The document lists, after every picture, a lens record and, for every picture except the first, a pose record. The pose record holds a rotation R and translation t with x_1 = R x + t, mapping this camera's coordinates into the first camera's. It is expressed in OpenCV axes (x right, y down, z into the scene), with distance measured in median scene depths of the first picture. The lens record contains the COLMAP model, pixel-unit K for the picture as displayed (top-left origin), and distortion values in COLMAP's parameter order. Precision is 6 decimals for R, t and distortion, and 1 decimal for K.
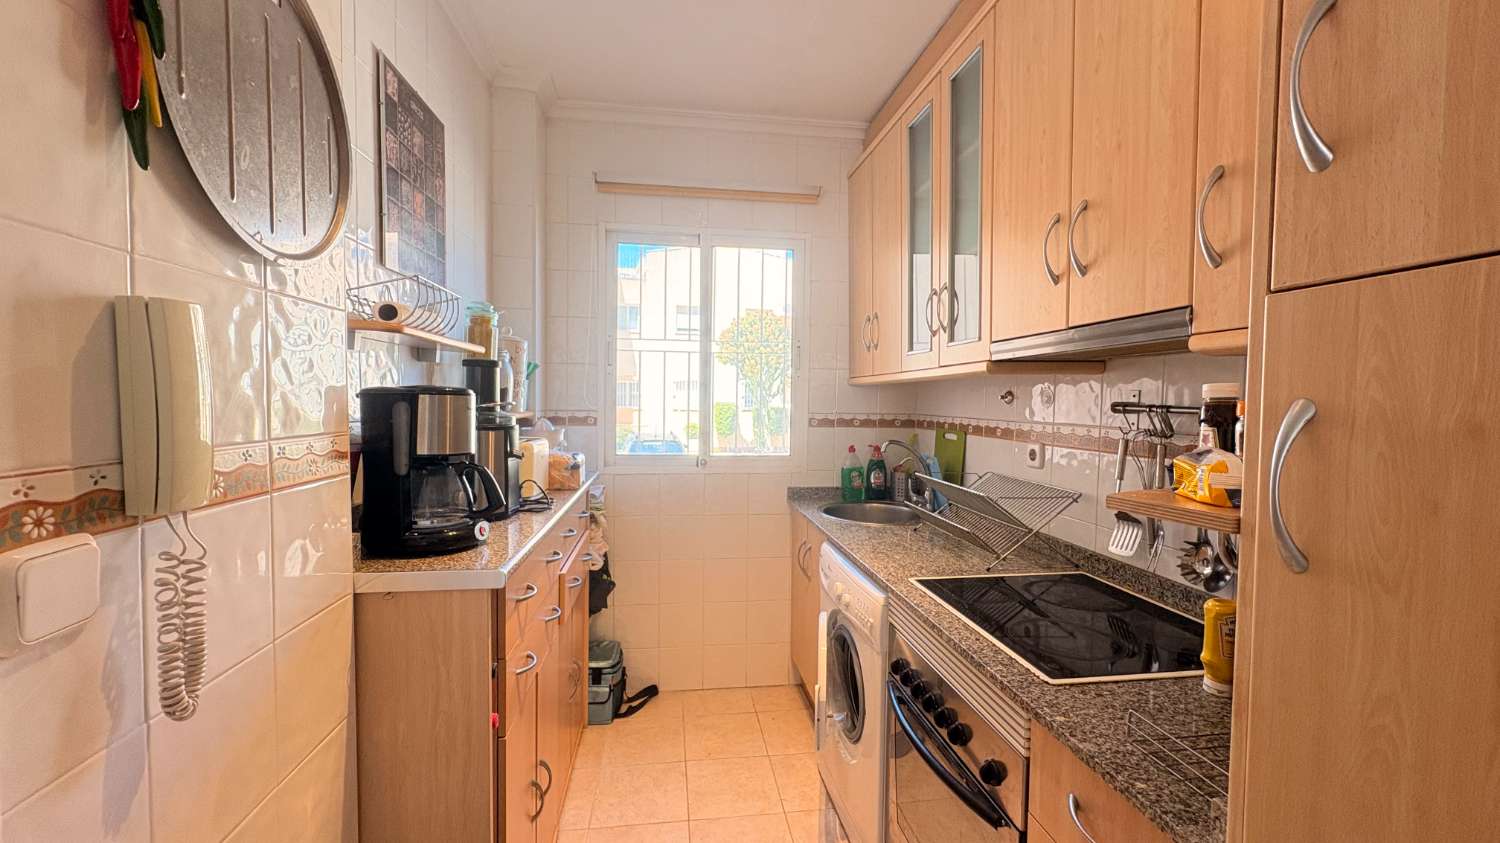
lens RADIAL K [[595.6, 0, 750.1], [0, 595.6, 418.8], [0, 0, 1]] dist [0.000593, -0.000234]
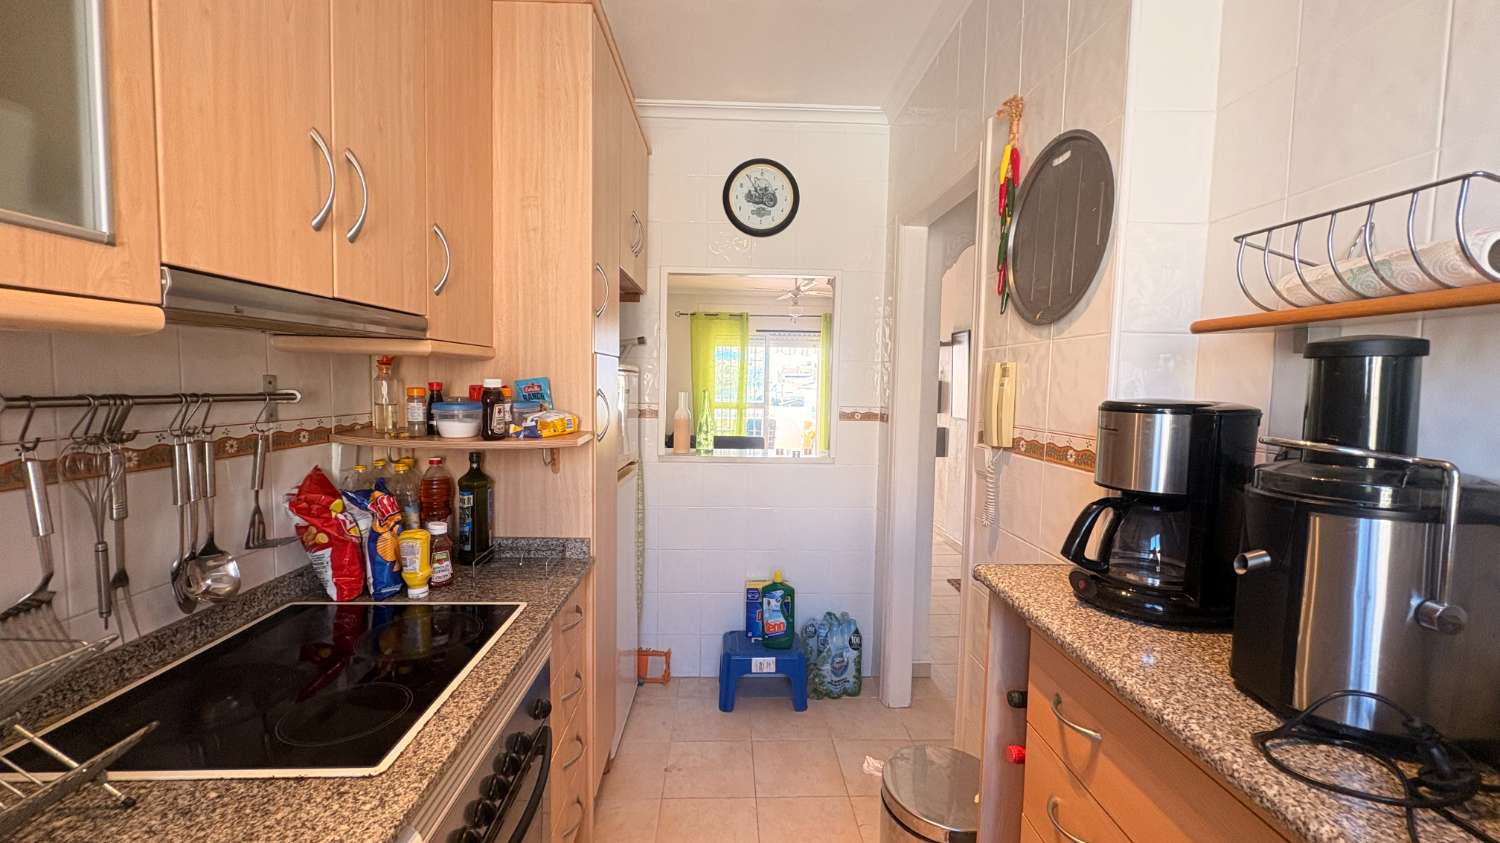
lens RADIAL K [[595.6, 0, 751.4], [0, 595.6, 417.3], [0, 0, 1]] dist [0.000593, -0.000234]
pose [[-0.994638, -0.039565, 0.095547, -0.092452], [-0.029891, 0.994474, 0.100635, -0.103126], [-0.099000, 0.097239, -0.990325, 1.971323]]
